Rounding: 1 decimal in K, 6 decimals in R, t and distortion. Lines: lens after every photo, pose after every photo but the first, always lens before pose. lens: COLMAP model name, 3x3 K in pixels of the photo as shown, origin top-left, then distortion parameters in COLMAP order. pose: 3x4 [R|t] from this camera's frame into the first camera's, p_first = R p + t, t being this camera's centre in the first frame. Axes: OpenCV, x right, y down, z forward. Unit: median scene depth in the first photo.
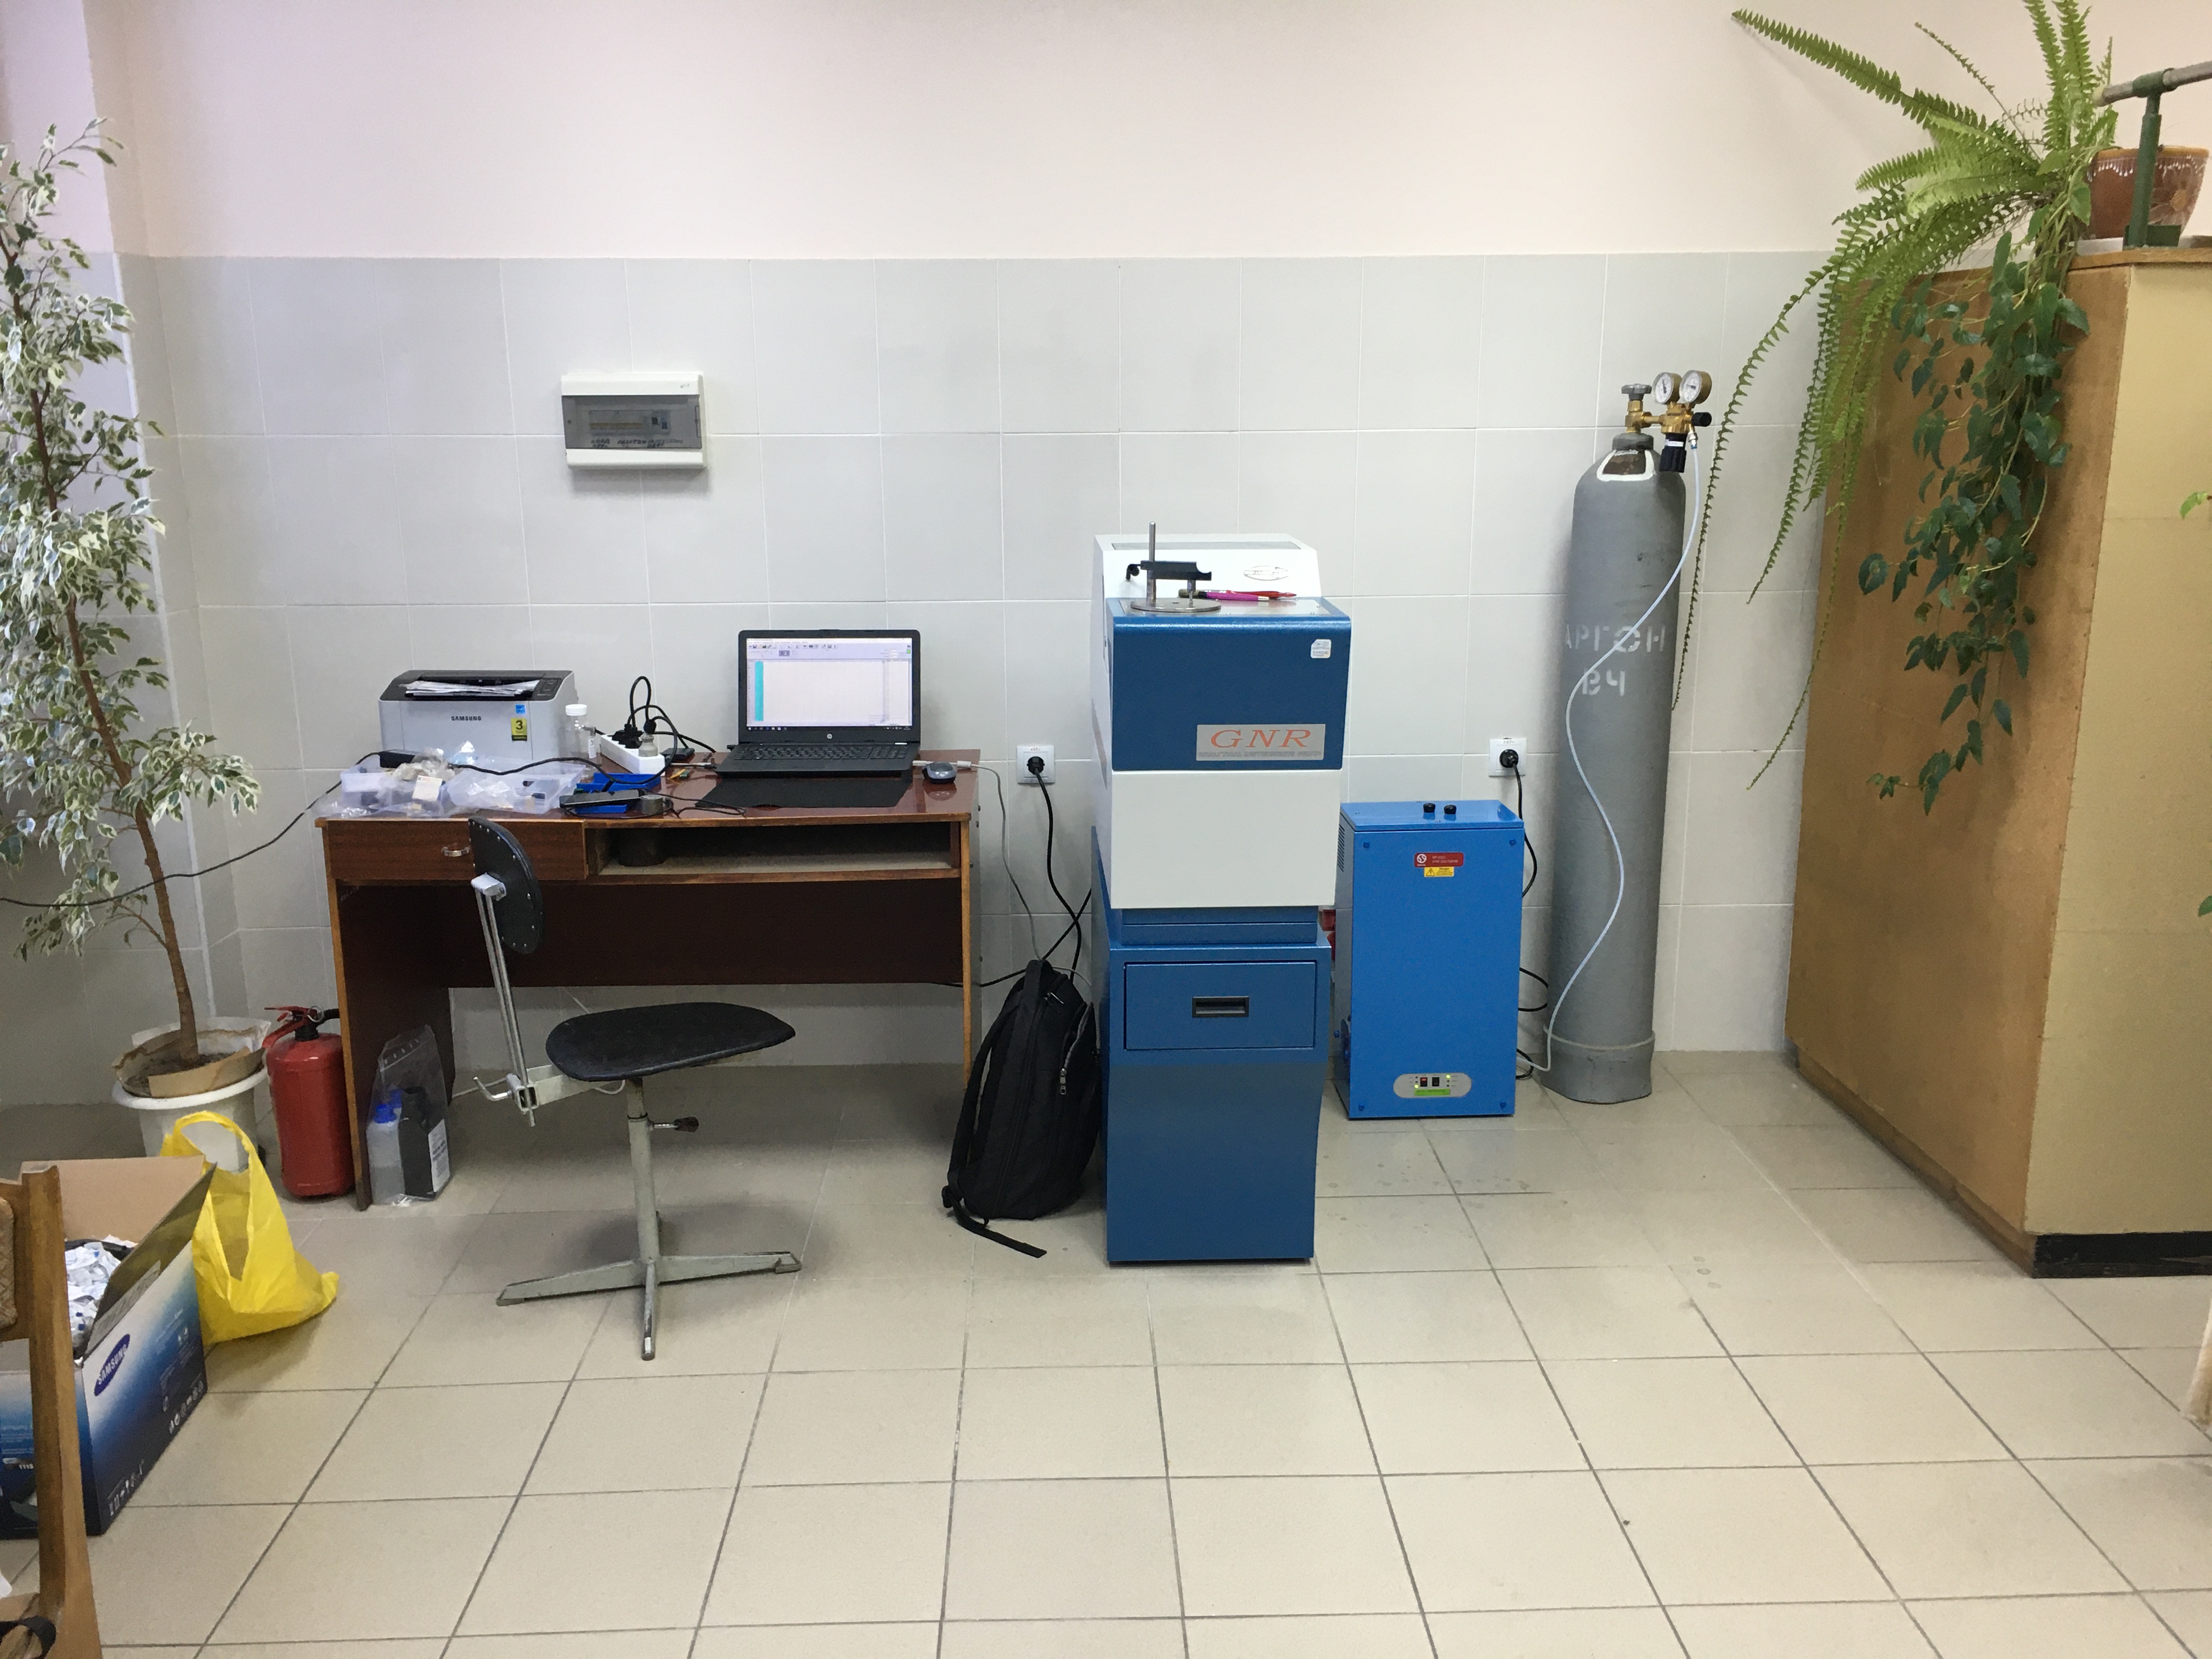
lens RADIAL K [[1888.6, 0, 1106.0], [0, 1888.6, 829.5], [0, 0, 1]] dist [0.011117, 0.006954]
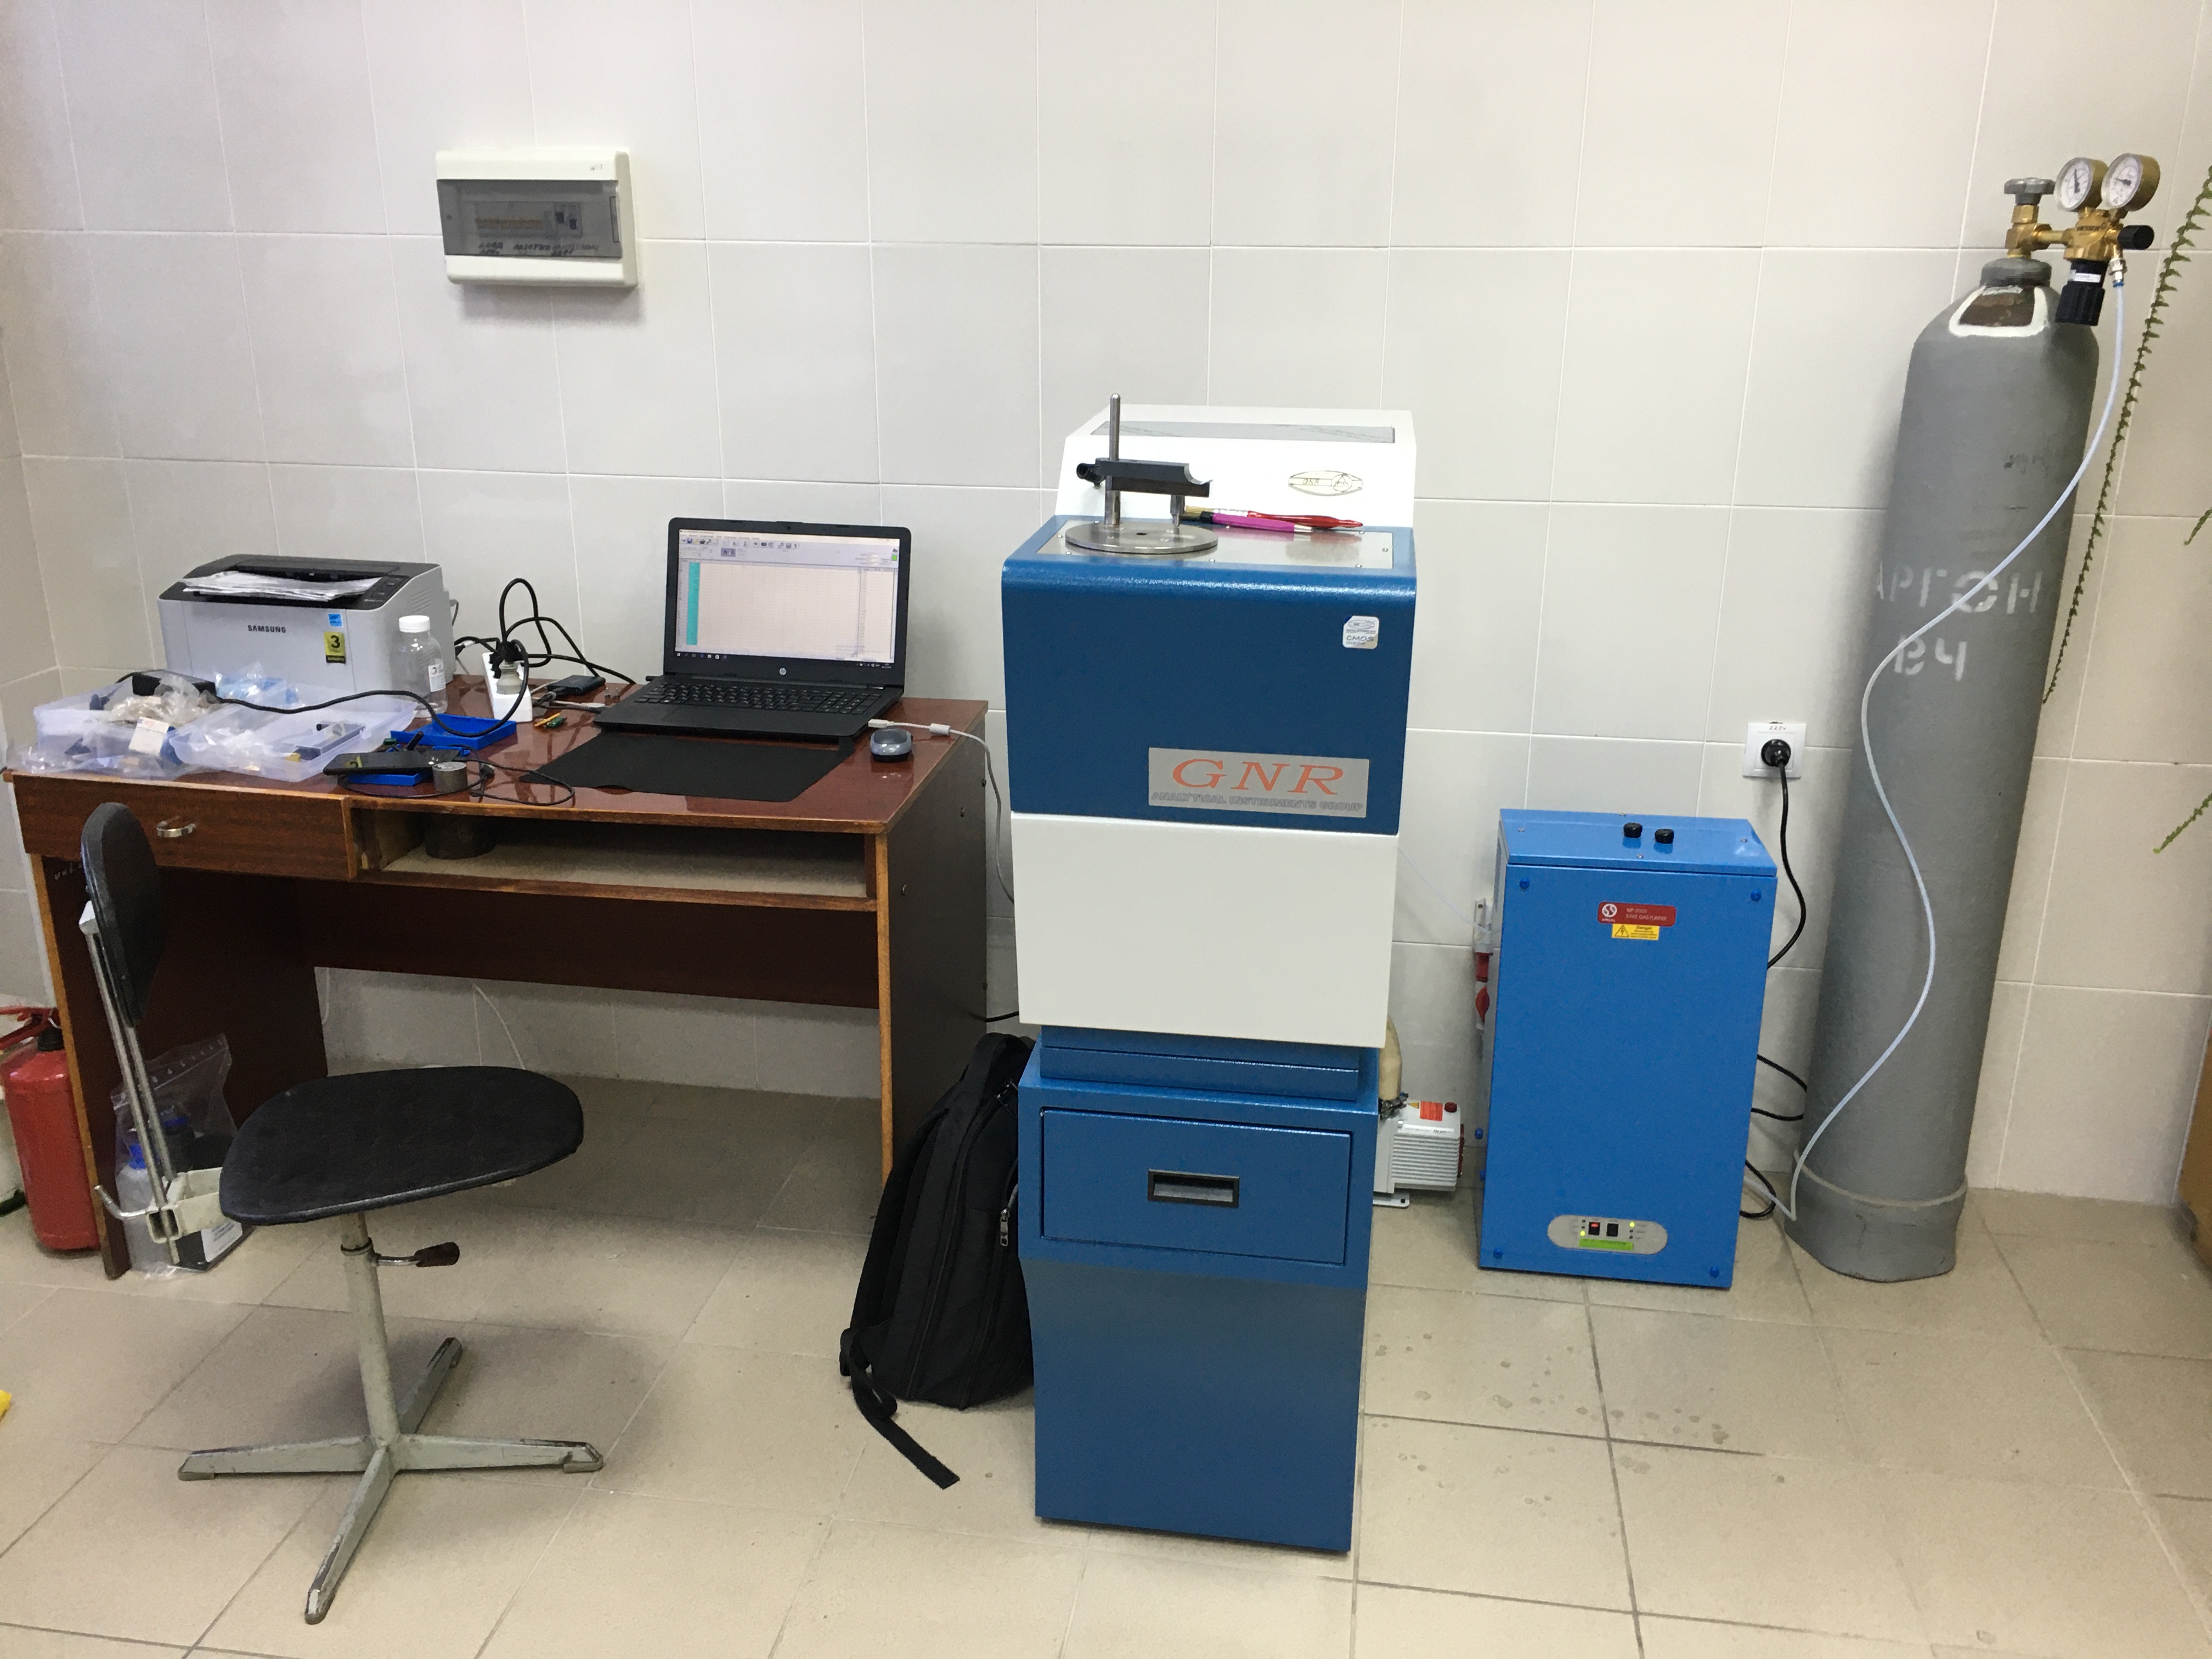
lens RADIAL K [[1877.7, 0, 1096.0], [0, 1877.7, 825.3], [0, 0, 1]] dist [0.064597, -0.111066]
pose [[0.981330, 0.071142, -0.178691, 0.107625], [-0.055831, 0.994438, 0.089304, -0.064127], [0.184050, -0.077660, 0.979844, 0.324579]]
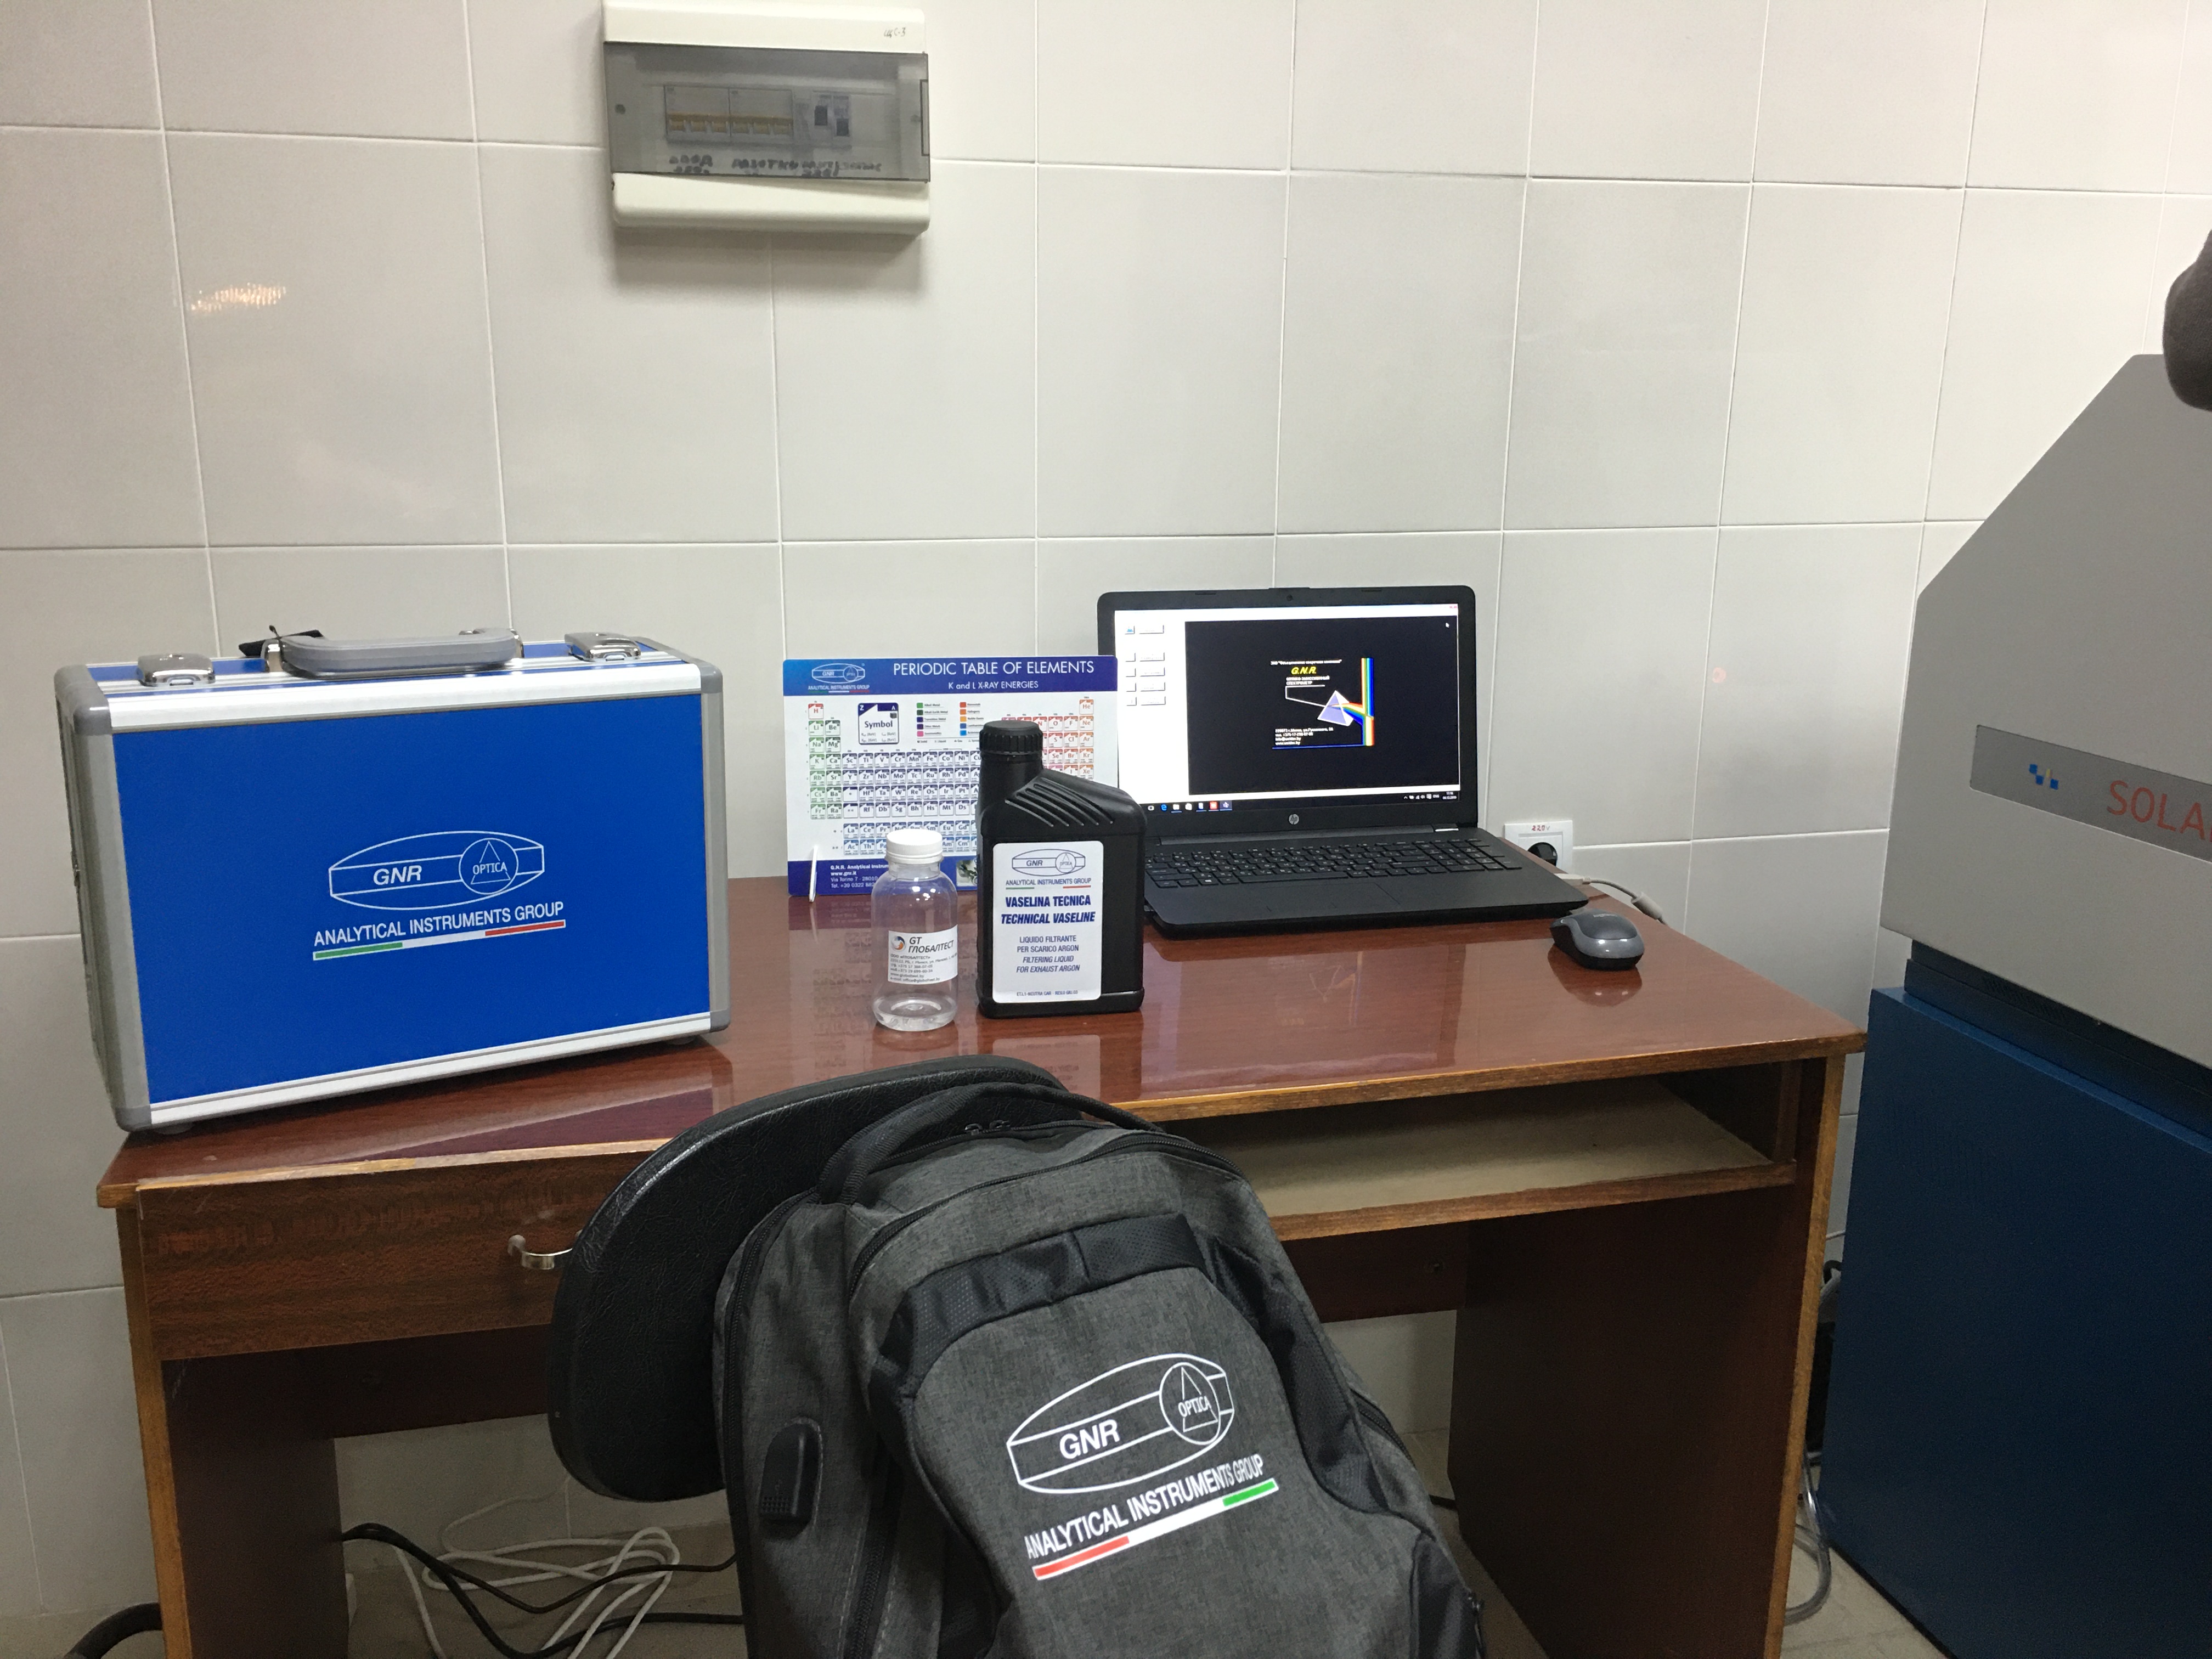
lens RADIAL K [[1877.7, 0, 1096.0], [0, 1877.7, 825.3], [0, 0, 1]] dist [0.064597, -0.111066]
pose [[0.979717, -0.033892, 0.197497, -0.274476], [0.033593, 0.999424, 0.004865, -0.053853], [-0.197548, 0.001868, 0.980291, 0.573452]]
